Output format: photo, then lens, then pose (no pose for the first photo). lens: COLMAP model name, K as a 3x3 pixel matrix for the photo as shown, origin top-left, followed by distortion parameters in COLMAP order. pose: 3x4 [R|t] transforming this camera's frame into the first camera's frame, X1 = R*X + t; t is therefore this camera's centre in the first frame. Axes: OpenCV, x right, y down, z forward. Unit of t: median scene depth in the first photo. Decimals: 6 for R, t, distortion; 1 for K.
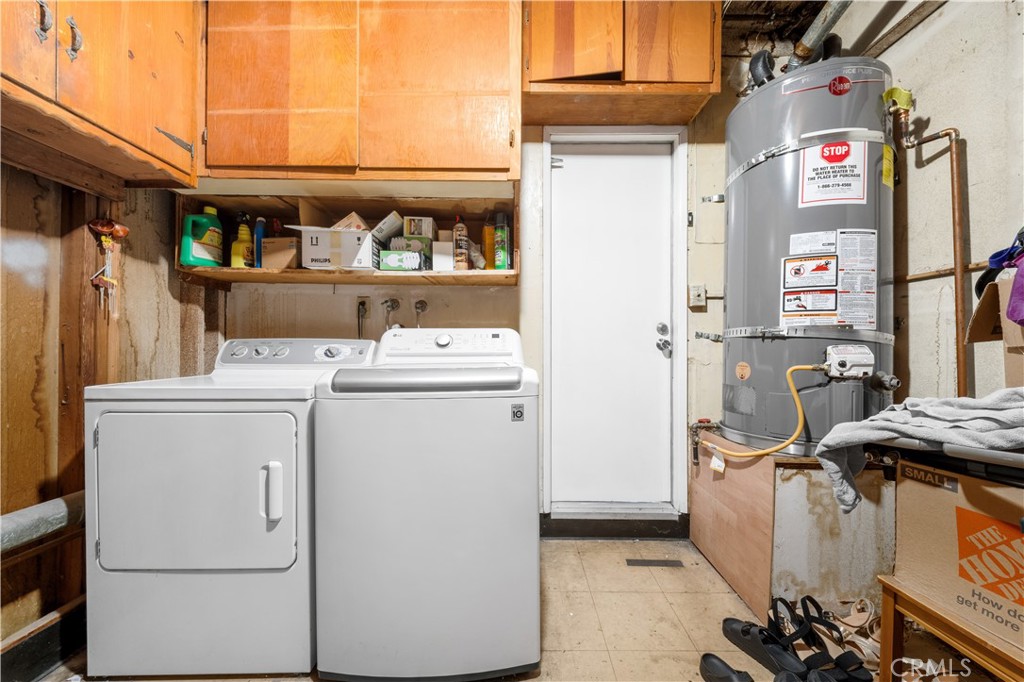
lens RADIAL K [[363.5, 0, 514.8], [0, 363.5, 349.7], [0, 0, 1]] dist [0.000692, -0.000145]
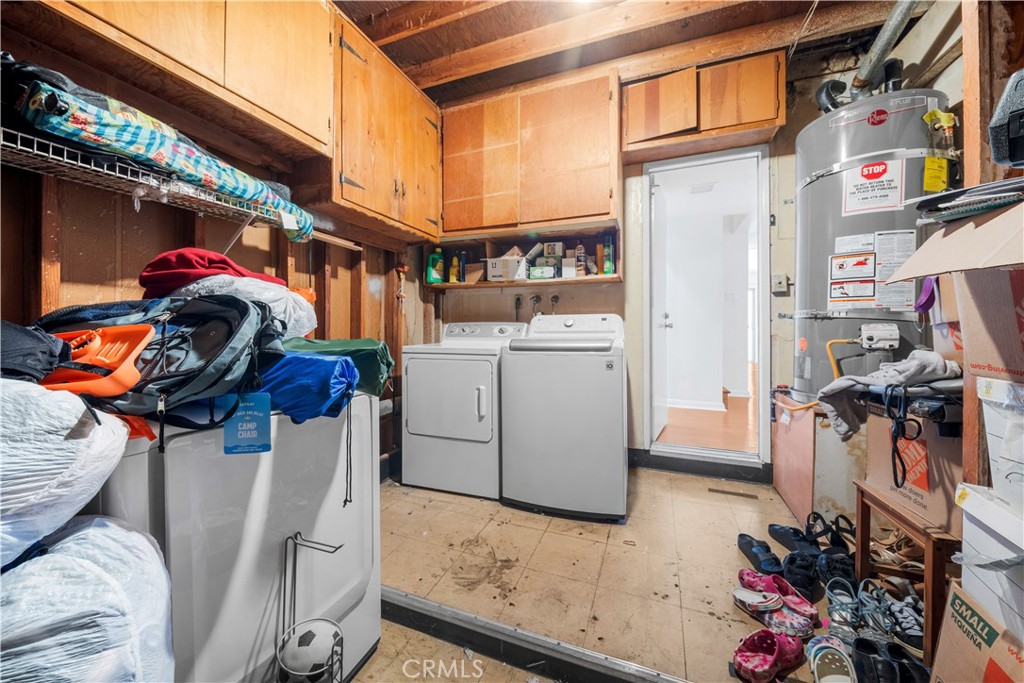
lens RADIAL K [[367.7, 0, 513.5], [0, 367.7, 329.7], [0, 0, 1]] dist [0.007375, -0.005637]
pose [[0.931626, -0.002904, -0.363407, 0.155690], [0.003371, 0.999994, 0.000650, 0.002500], [0.363403, -0.001831, 0.931630, -0.558949]]
